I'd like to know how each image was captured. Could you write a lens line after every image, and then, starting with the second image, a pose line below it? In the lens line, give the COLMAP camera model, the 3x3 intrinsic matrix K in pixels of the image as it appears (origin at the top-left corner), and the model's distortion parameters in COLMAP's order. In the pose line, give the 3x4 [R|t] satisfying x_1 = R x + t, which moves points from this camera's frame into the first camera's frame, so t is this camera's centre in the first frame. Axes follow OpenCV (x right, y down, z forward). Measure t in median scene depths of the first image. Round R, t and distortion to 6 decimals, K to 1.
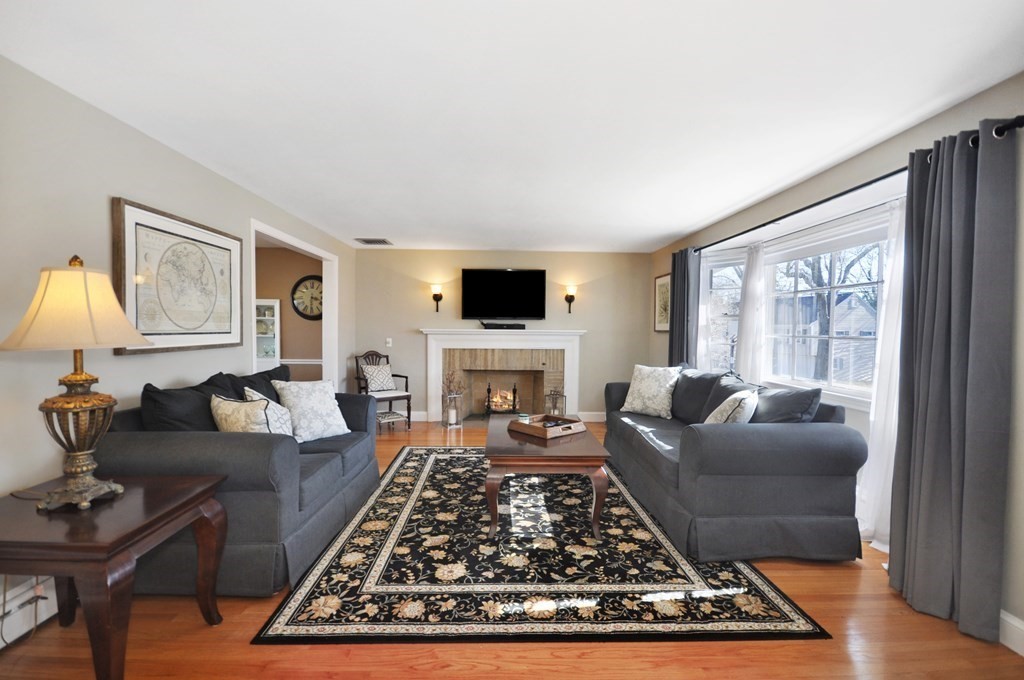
lens RADIAL K [[461.2, 0, 515.5], [0, 461.2, 342.8], [0, 0, 1]] dist [0.001241, 0.000168]
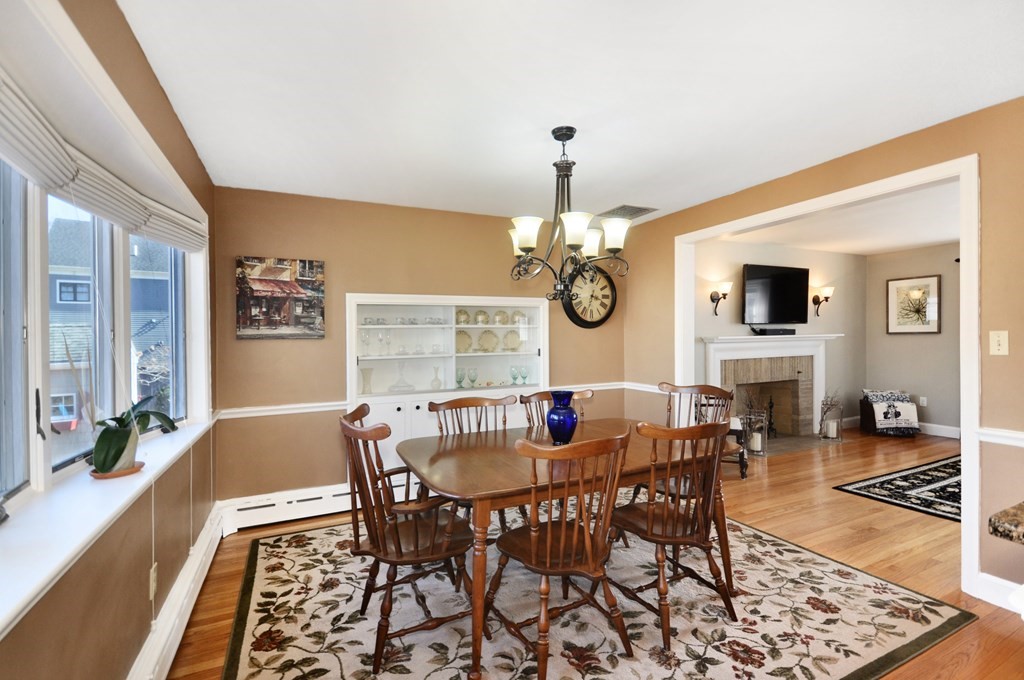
lens RADIAL K [[465.1, 0, 508.2], [0, 465.1, 330.1], [0, 0, 1]] dist [-0.003379, -0.000052]
pose [[0.921182, -0.019302, 0.388653, -1.527162], [0.037512, 0.998522, -0.039322, -0.042287], [-0.387320, 0.050802, 0.920545, 0.704745]]
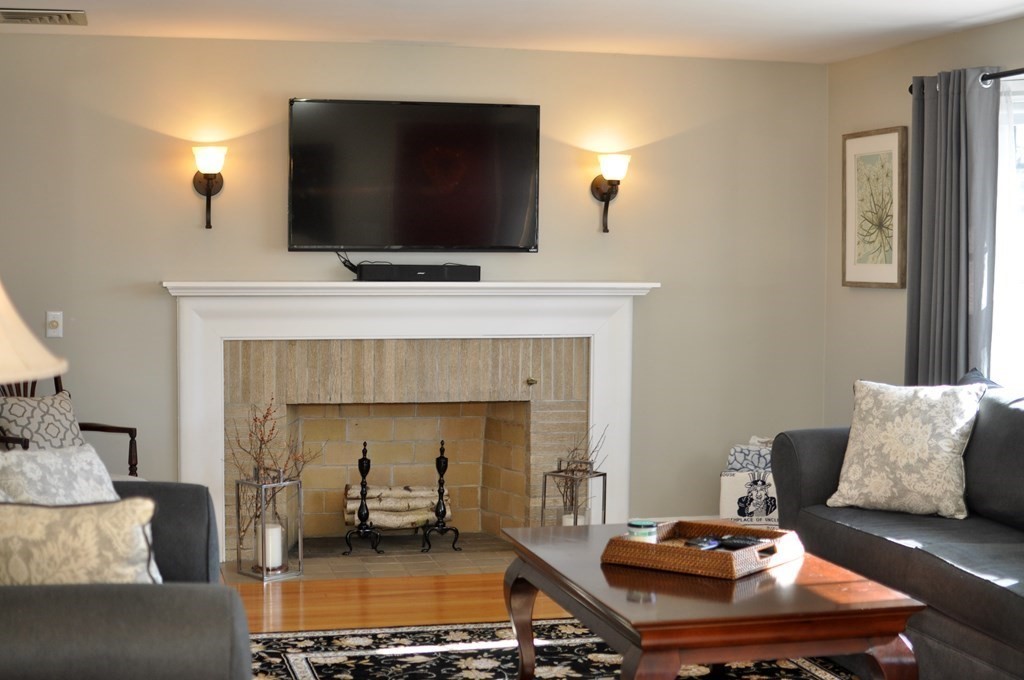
lens RADIAL K [[1551.7, 0, 512.0], [0, 1551.7, 340.0], [0, 0, 1]] dist [-0.176758, 0.025483]
pose [[0.976651, -0.014254, 0.214359, -0.364086], [0.009424, 0.999679, 0.023538, -0.022417], [-0.214626, -0.020968, 0.976471, -0.198323]]
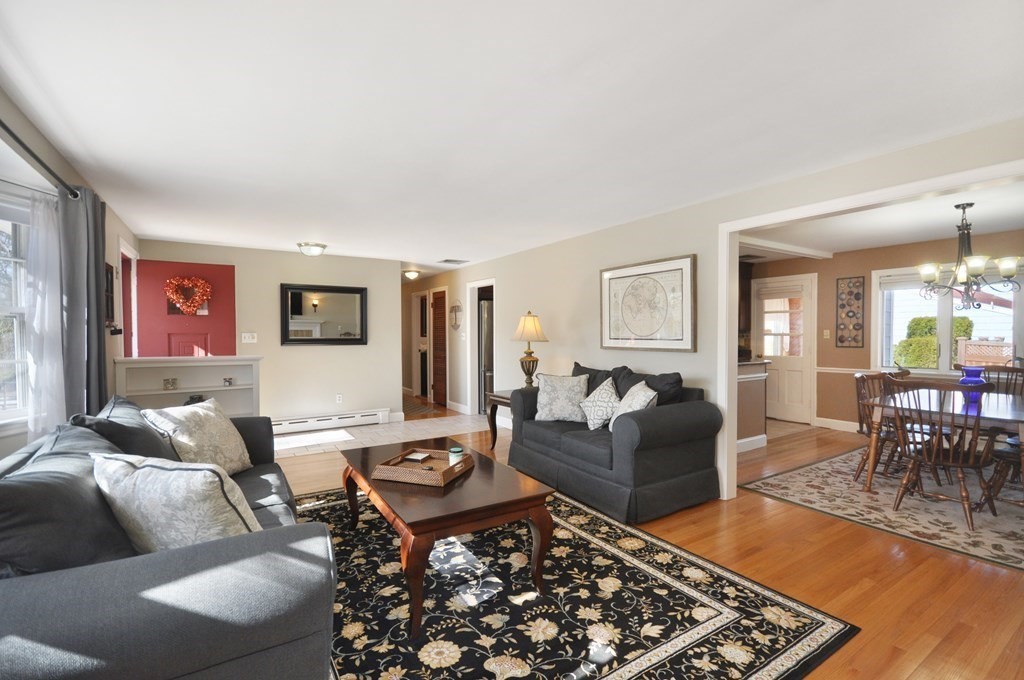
lens RADIAL K [[457.5, 0, 501.2], [0, 457.5, 344.4], [0, 0, 1]] dist [0.001060, -0.019096]
pose [[-0.874053, 0.005668, -0.485797, 0.324513], [-0.020408, 0.998621, 0.048369, -0.053880], [0.485402, 0.052191, -0.872732, 1.726851]]
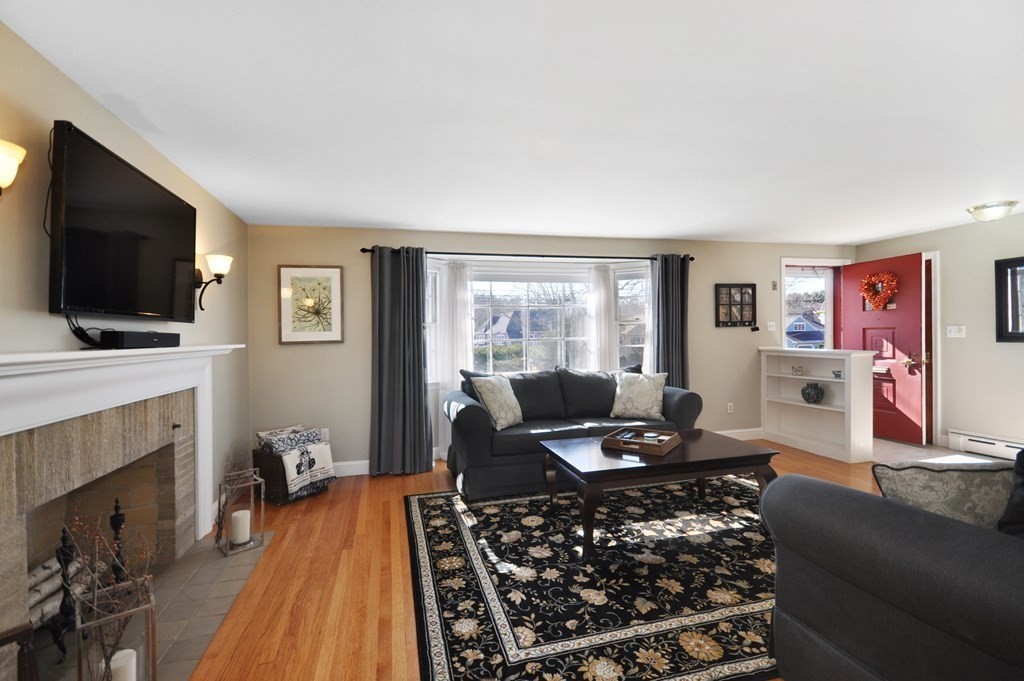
lens RADIAL K [[451.3, 0, 508.0], [0, 451.3, 340.0], [0, 0, 1]] dist [-0.000307, -0.013837]
pose [[-0.210825, -0.016261, 0.977389, -0.756305], [0.049305, 0.998412, 0.027246, -0.055951], [-0.976280, 0.053934, -0.209688, 1.461027]]
